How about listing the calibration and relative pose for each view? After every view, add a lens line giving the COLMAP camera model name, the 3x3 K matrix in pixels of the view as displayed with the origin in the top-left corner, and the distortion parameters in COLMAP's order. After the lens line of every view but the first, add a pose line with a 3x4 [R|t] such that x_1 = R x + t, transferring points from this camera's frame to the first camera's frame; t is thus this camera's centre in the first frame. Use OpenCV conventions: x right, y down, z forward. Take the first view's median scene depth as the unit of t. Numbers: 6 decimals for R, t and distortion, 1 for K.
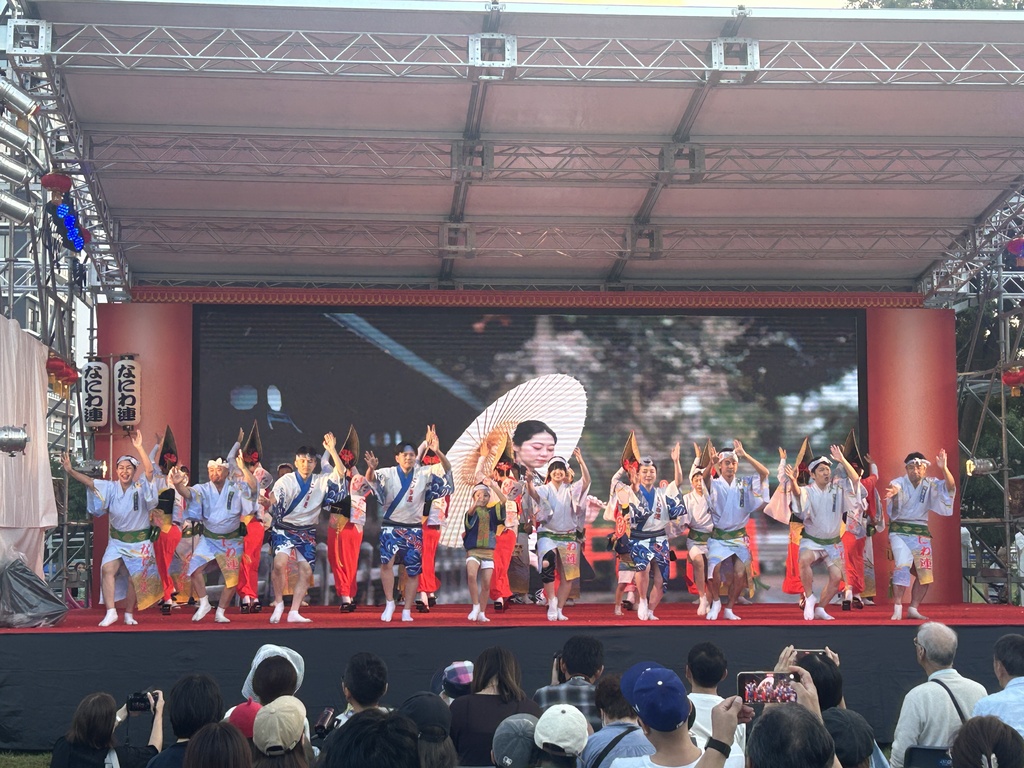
lens RADIAL K [[1894.8, 0, 504.2], [0, 1894.8, 384.1], [0, 0, 1]] dist [0.203202, 0.000000]
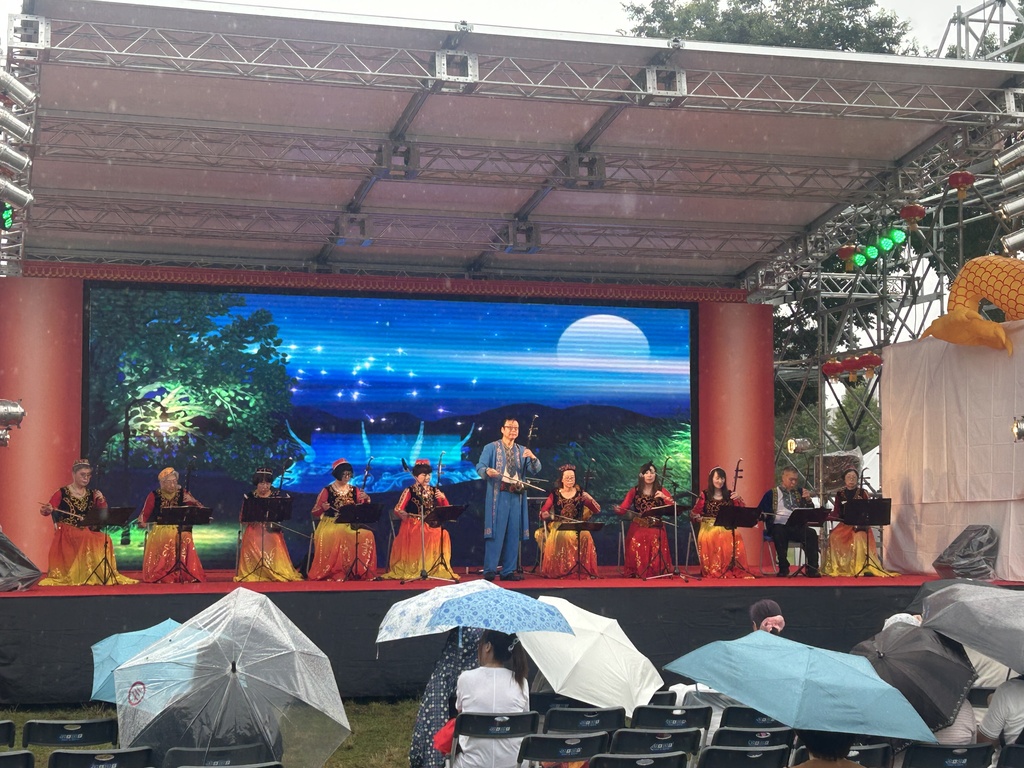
lens RADIAL K [[1767.0, 0, 455.8], [0, 1767.0, 324.4], [0, 0, 1]] dist [0.185803, 0.000000]
pose [[0.982074, 0.025067, 0.186820, -0.154970], [-0.021417, 0.999539, -0.021533, 0.000659], [-0.187274, 0.017146, 0.982158, -0.023412]]
